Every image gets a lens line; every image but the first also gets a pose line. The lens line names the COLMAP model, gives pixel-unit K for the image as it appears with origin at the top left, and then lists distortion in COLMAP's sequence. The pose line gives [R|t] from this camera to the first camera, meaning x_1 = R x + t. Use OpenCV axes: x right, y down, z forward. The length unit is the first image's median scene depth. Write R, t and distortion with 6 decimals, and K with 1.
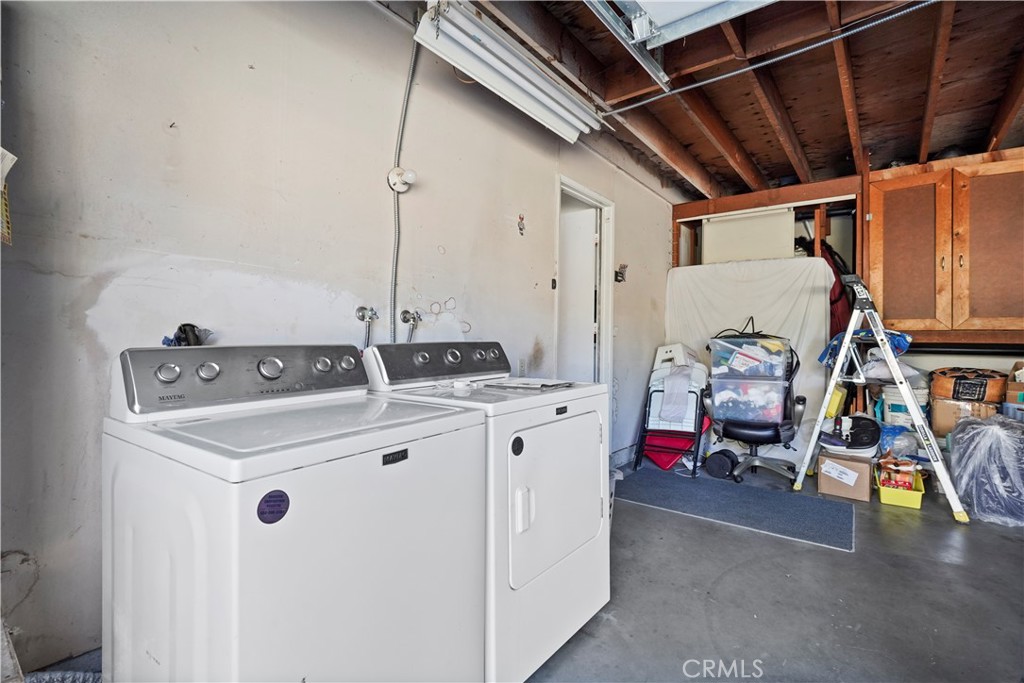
lens RADIAL K [[469.2, 0, 511.6], [0, 469.2, 341.4], [0, 0, 1]] dist [-0.008222, 0.002142]
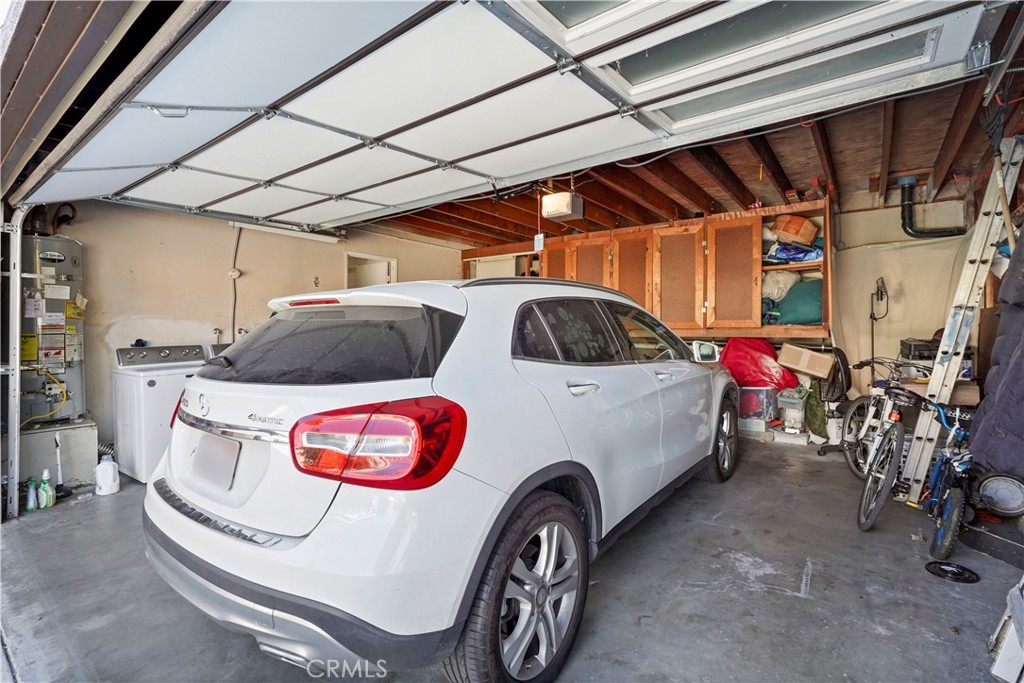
lens RADIAL K [[469.2, 0, 513.5], [0, 469.2, 338.6], [0, 0, 1]] dist [-0.008222, 0.002142]
pose [[0.999792, -0.015554, 0.013165, 1.606592], [0.015304, 0.999705, 0.018863, -0.061470], [-0.013454, -0.018658, 0.999735, -1.947186]]
